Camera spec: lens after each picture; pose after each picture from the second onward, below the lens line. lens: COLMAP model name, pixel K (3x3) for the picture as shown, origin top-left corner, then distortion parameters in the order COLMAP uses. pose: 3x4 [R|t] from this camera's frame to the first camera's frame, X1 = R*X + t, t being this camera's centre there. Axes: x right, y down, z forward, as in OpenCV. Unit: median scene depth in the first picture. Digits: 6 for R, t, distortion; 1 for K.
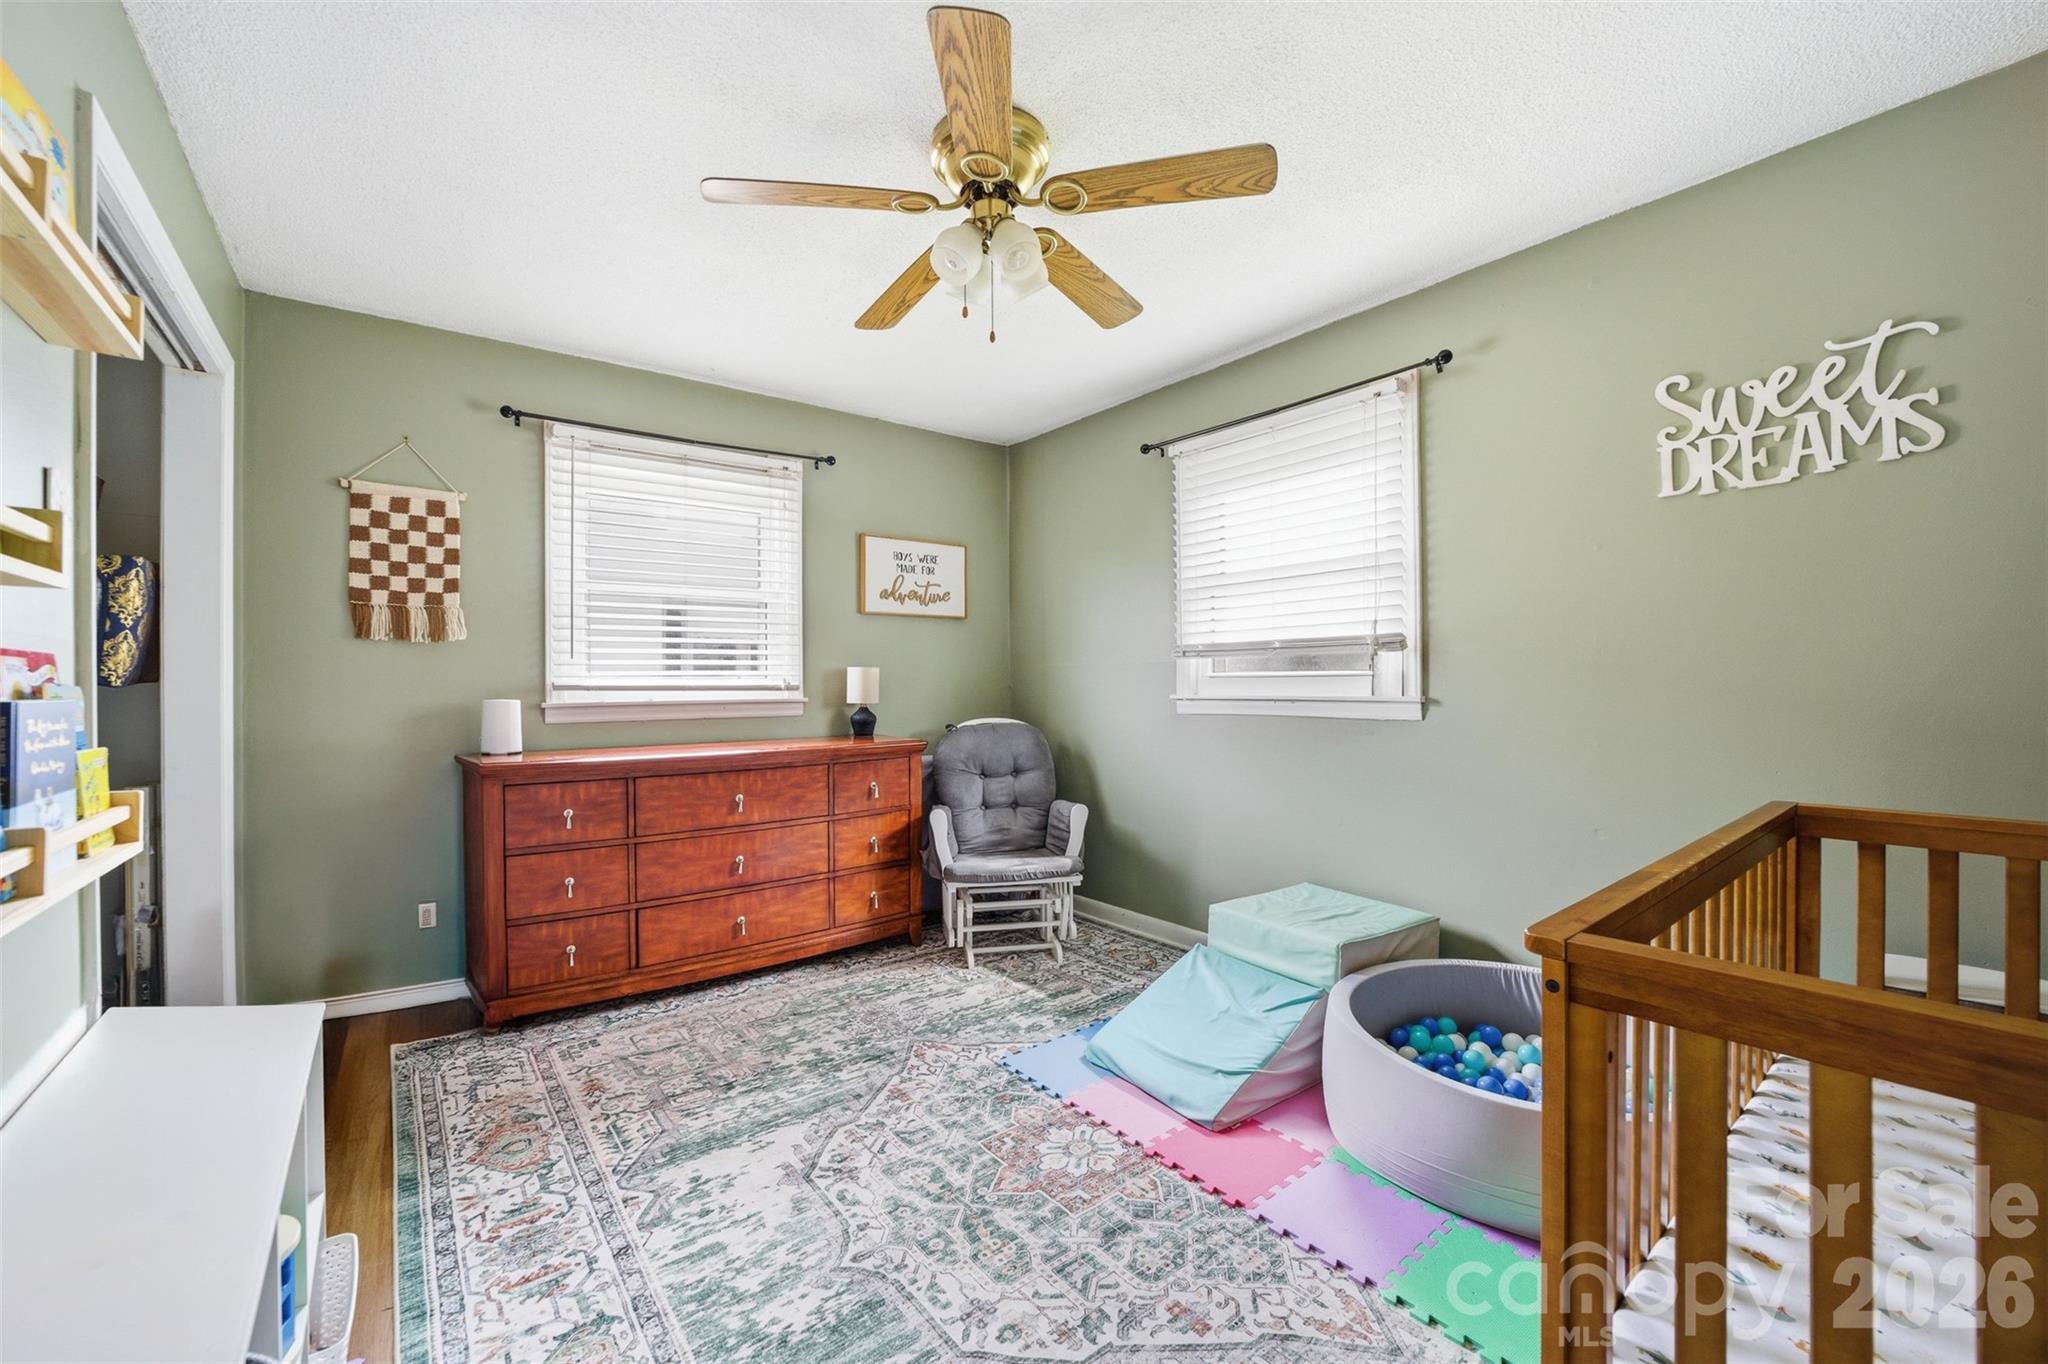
lens RADIAL K [[831.6, 0, 1010.1], [0, 831.6, 686.8], [0, 0, 1]] dist [-0.023379, 0.000378]
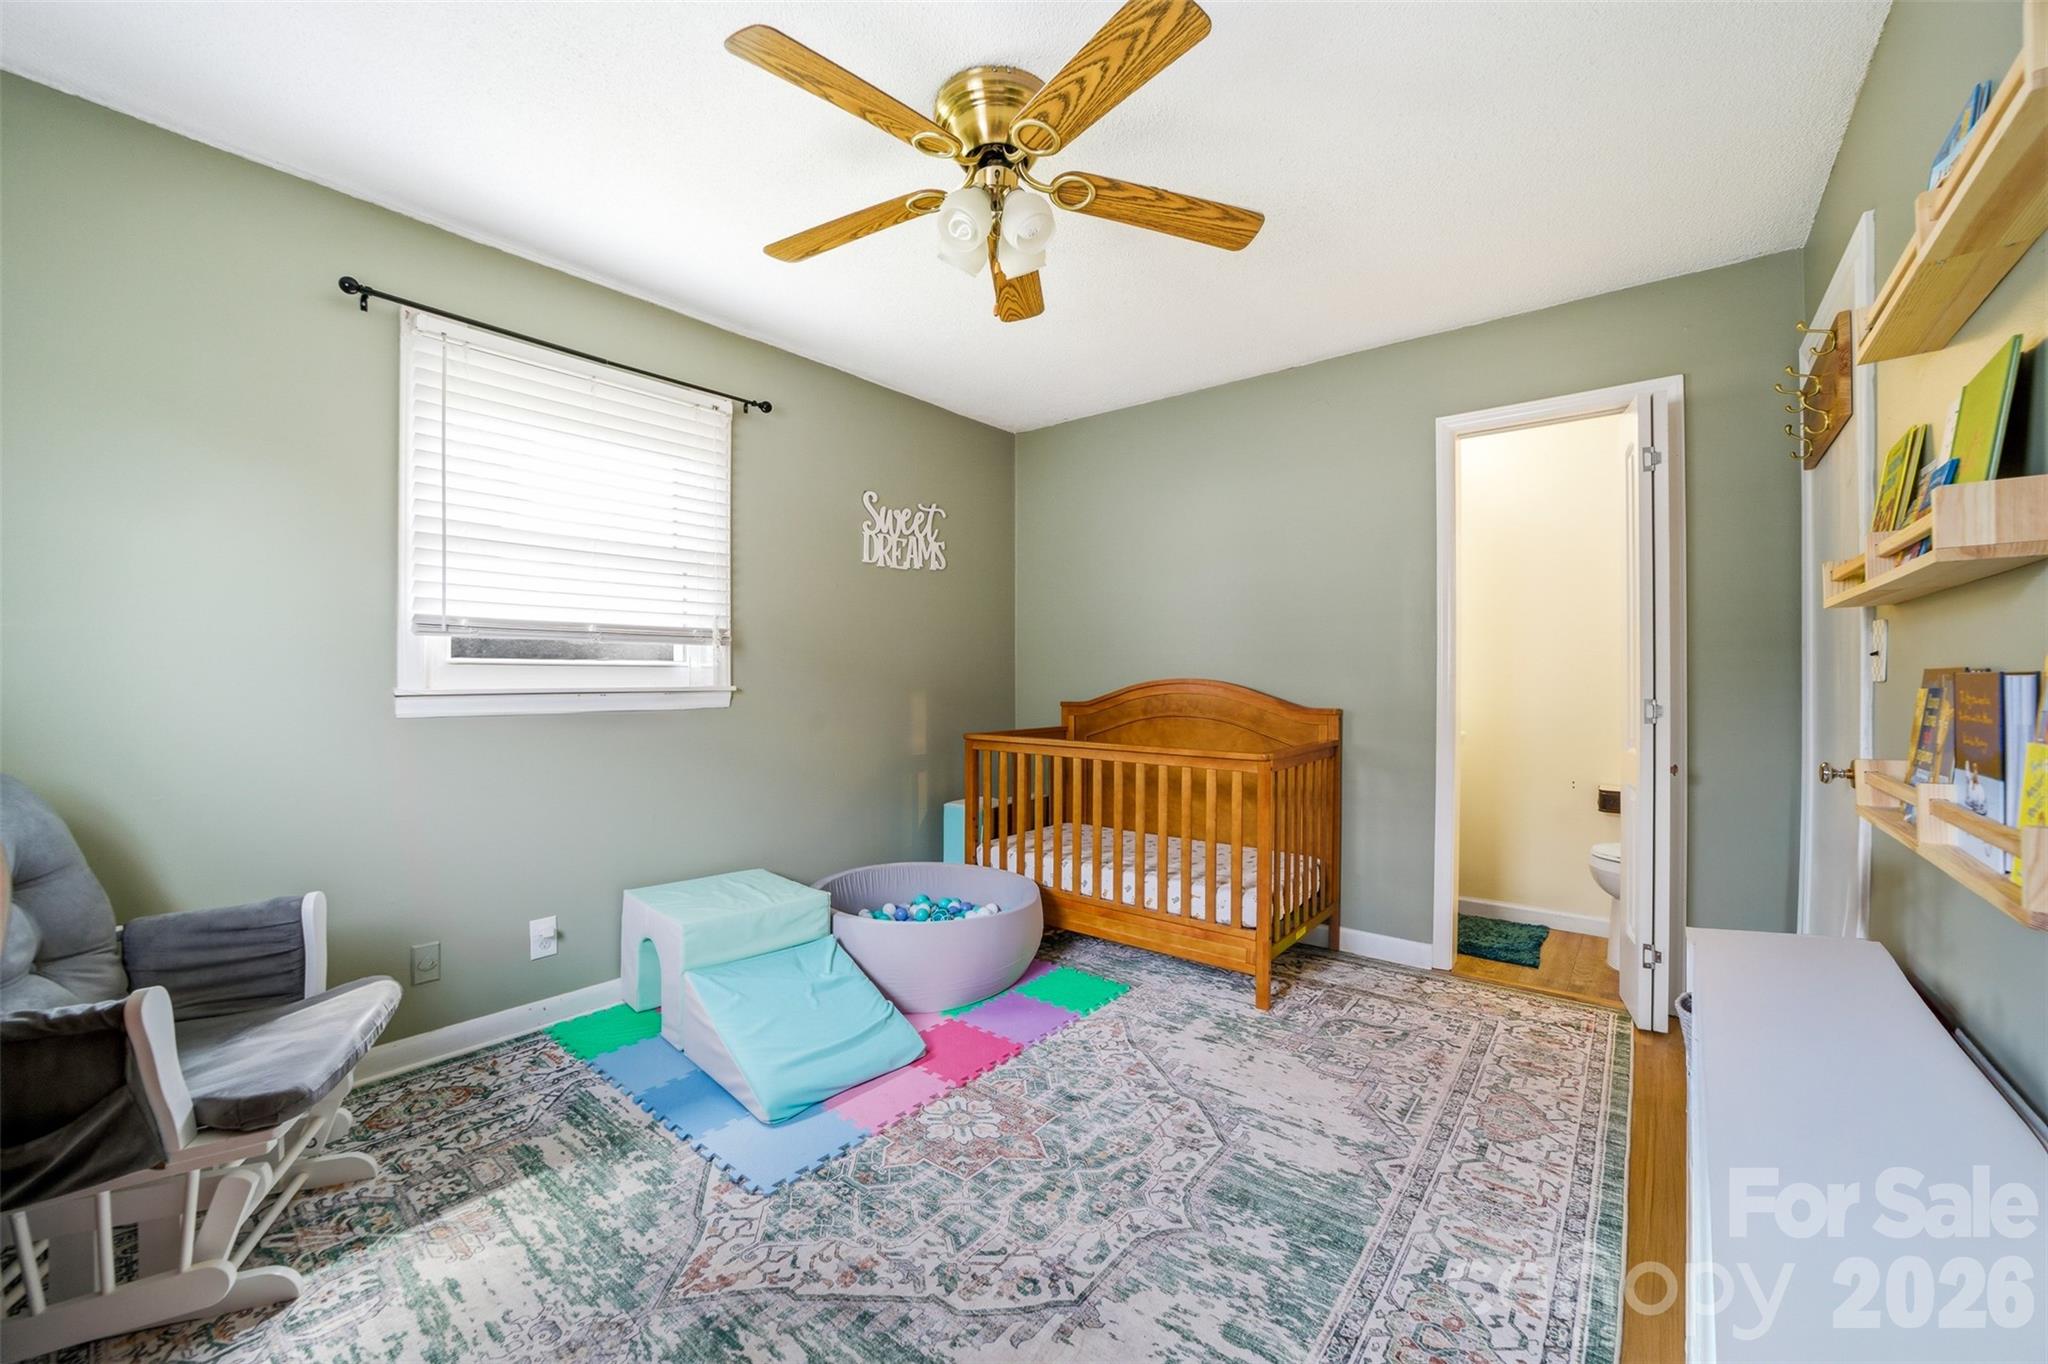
lens RADIAL K [[831.6, 0, 1010.1], [0, 831.6, 686.8], [0, 0, 1]] dist [-0.023379, 0.000378]
pose [[-0.255113, -0.002562, 0.966908, -0.959154], [0.003006, 0.999990, 0.003443, 0.014291], [-0.966907, 0.003785, -0.255102, 1.235439]]
